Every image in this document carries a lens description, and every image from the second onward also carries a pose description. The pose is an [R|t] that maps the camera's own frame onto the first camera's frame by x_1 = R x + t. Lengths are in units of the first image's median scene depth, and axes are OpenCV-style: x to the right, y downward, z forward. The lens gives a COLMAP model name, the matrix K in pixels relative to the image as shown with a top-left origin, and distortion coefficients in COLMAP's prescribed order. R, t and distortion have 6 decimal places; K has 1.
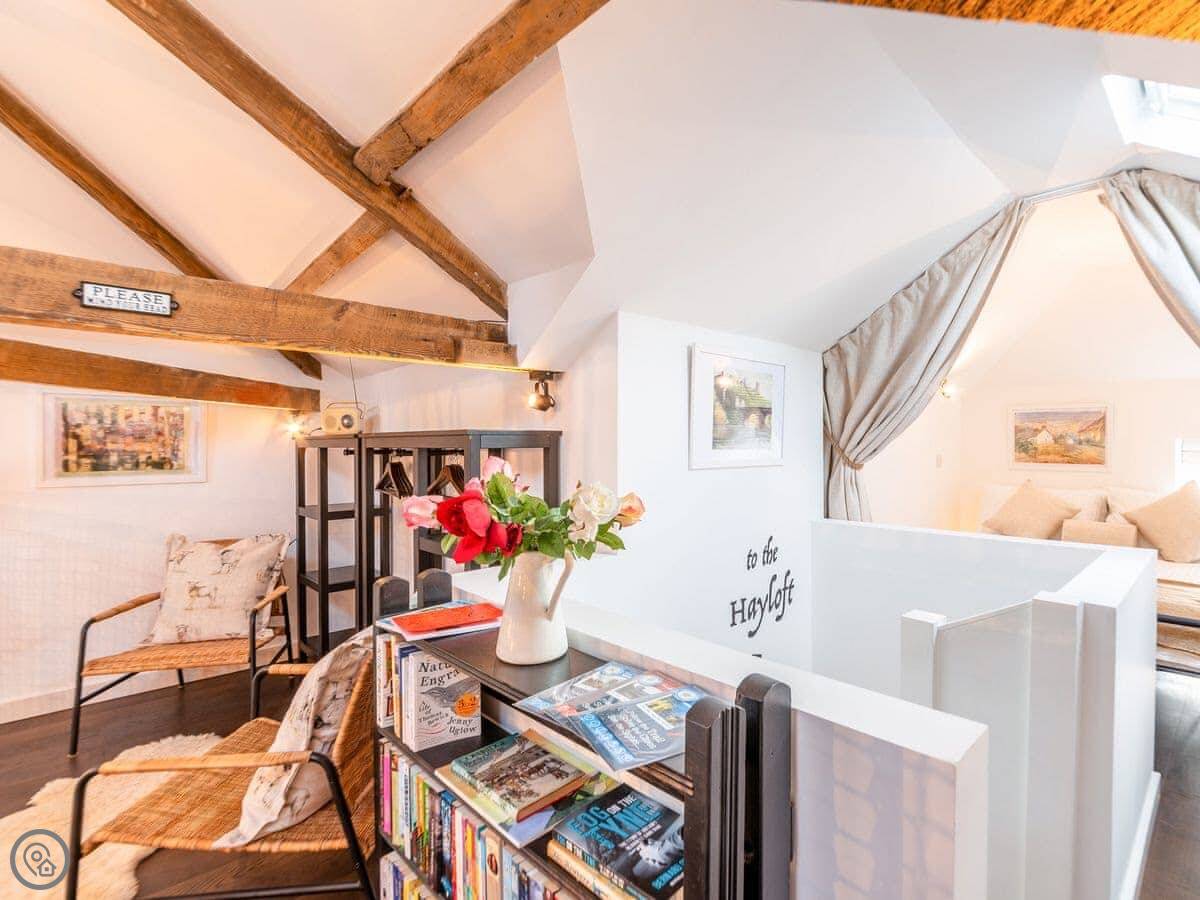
lens RADIAL K [[591.5, 0, 682.1], [0, 591.5, 445.4], [0, 0, 1]] dist [-0.035001, 0.007222]
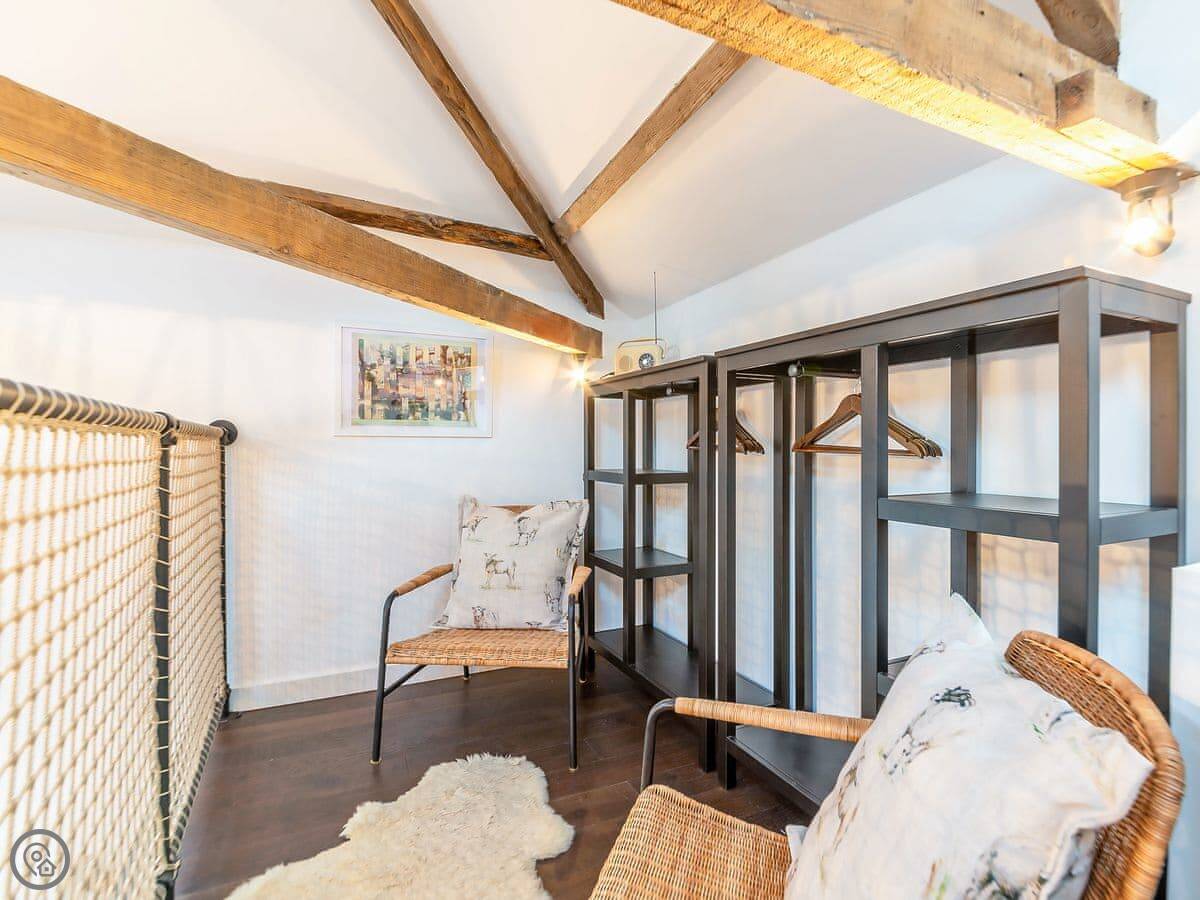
lens RADIAL K [[602.0, 0, 632.6], [0, 602.0, 445.7], [0, 0, 1]] dist [0.003823, -0.017896]
pose [[0.939502, 0.004027, -0.342521, -0.385131], [-0.003790, 0.999992, 0.001361, 0.086215], [0.342524, 0.000019, 0.939509, 0.289584]]
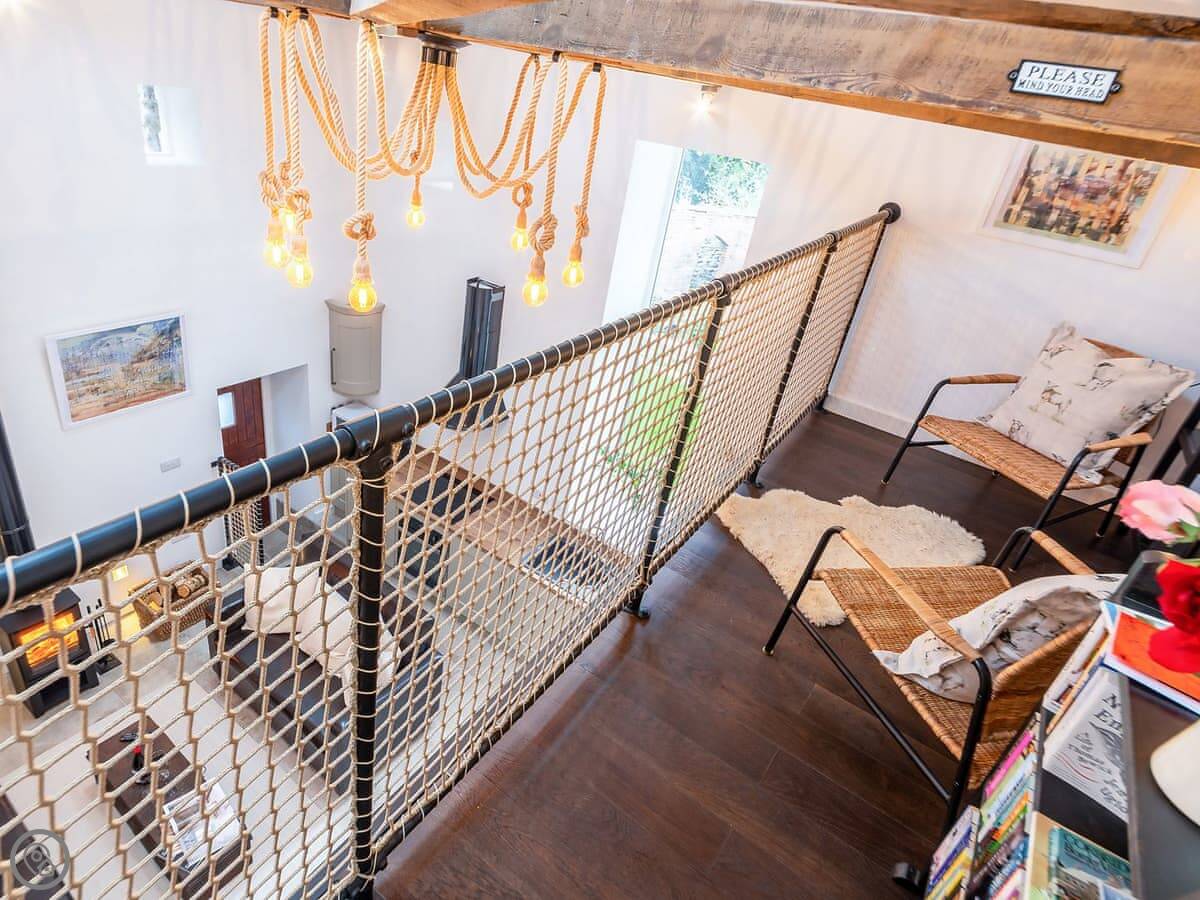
lens RADIAL K [[693.8, 0, 530.2], [0, 693.8, 446.7], [0, 0, 1]] dist [-0.006397, -0.004222]
pose [[0.101464, 0.495895, -0.862435, 0.021346], [-0.127212, 0.866259, 0.483127, -0.086880], [0.986672, 0.060692, 0.150977, 0.072527]]
